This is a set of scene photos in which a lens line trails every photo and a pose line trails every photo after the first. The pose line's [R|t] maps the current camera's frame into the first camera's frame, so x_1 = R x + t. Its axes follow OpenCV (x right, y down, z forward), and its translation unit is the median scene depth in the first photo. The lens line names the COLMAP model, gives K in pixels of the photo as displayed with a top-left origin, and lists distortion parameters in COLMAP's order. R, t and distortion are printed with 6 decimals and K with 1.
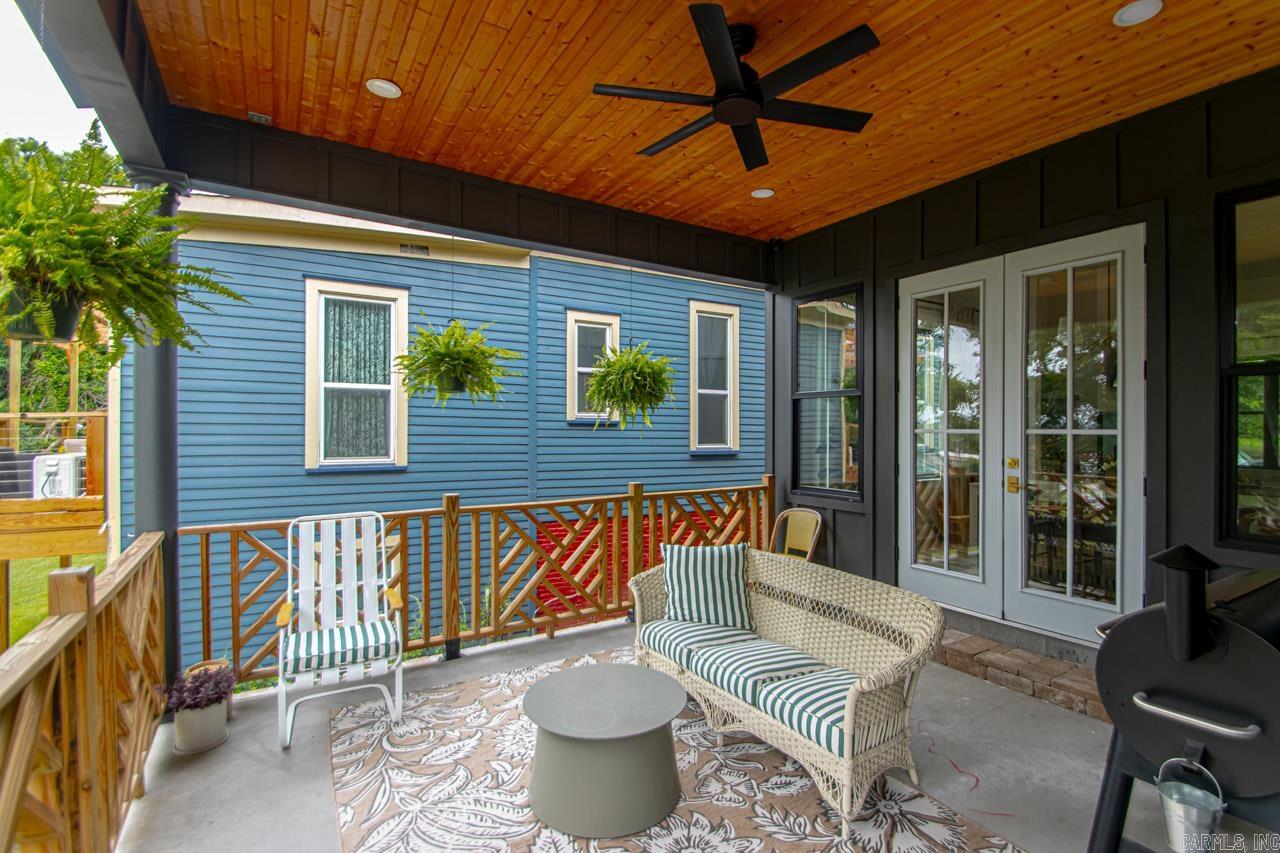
lens RADIAL K [[597.1, 0, 649.5], [0, 597.1, 425.7], [0, 0, 1]] dist [0.023220, -0.020905]
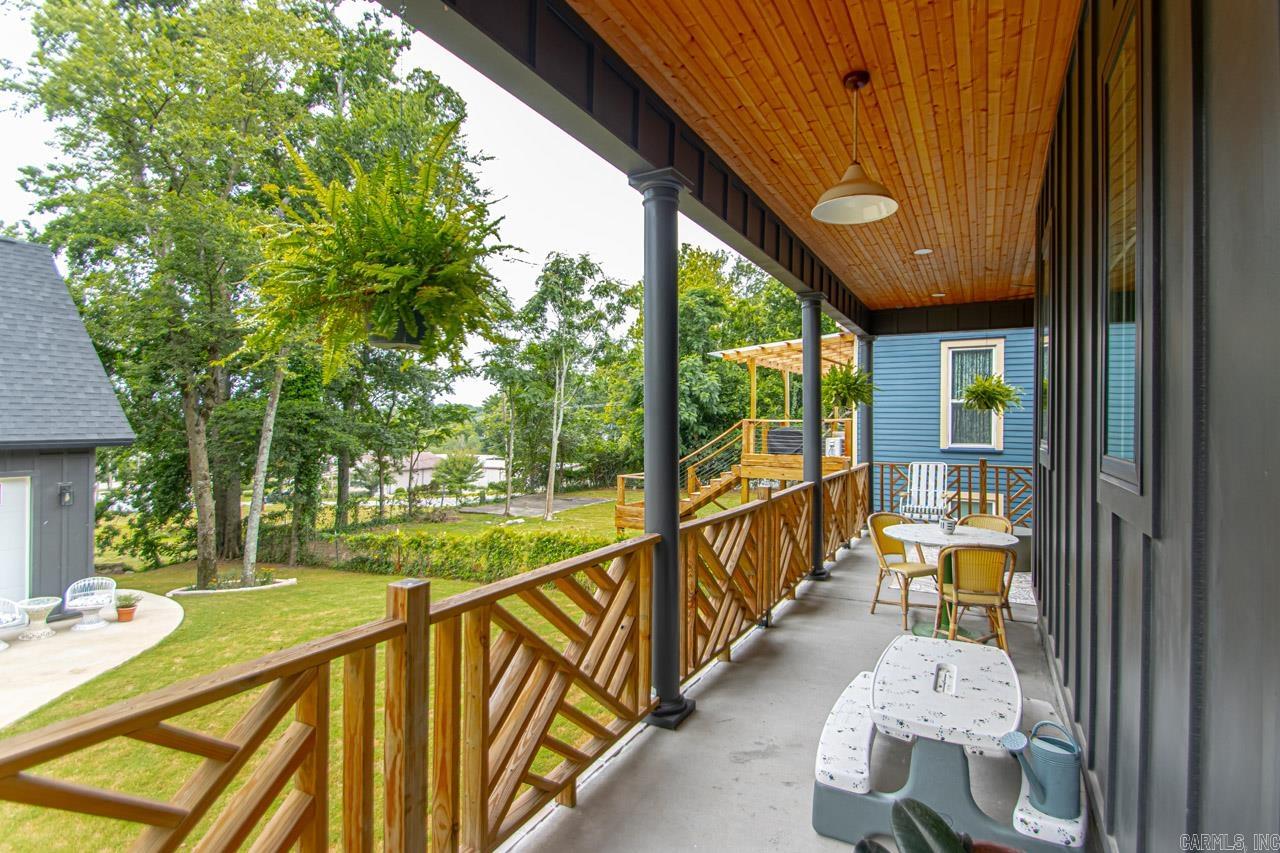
lens RADIAL K [[594.4, 0, 624.4], [0, 594.4, 422.4], [0, 0, 1]] dist [-0.000869, -0.020435]
pose [[0.454260, 0.001018, -0.890869, 0.989681], [-0.000888, 0.999999, 0.000690, -0.011950], [0.890869, 0.000477, 0.454260, -1.105522]]
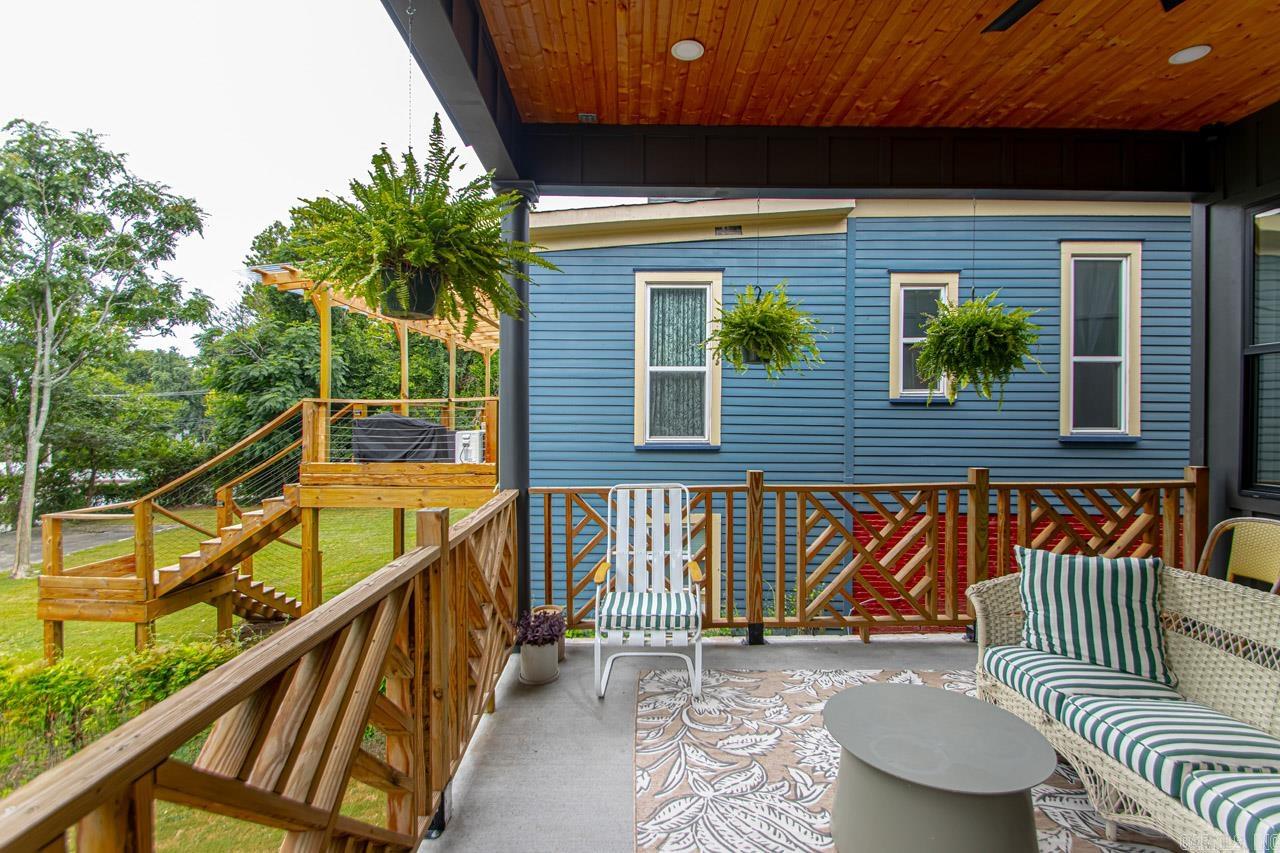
lens RADIAL K [[607.3, 0, 642.1], [0, 607.3, 424.7], [0, 0, 1]] dist [0.021251, -0.021941]
pose [[0.863154, 0.007105, -0.504891, -0.000353], [0.001271, 0.999867, 0.016243, 0.026698], [0.504940, -0.014662, 0.863030, 0.083719]]
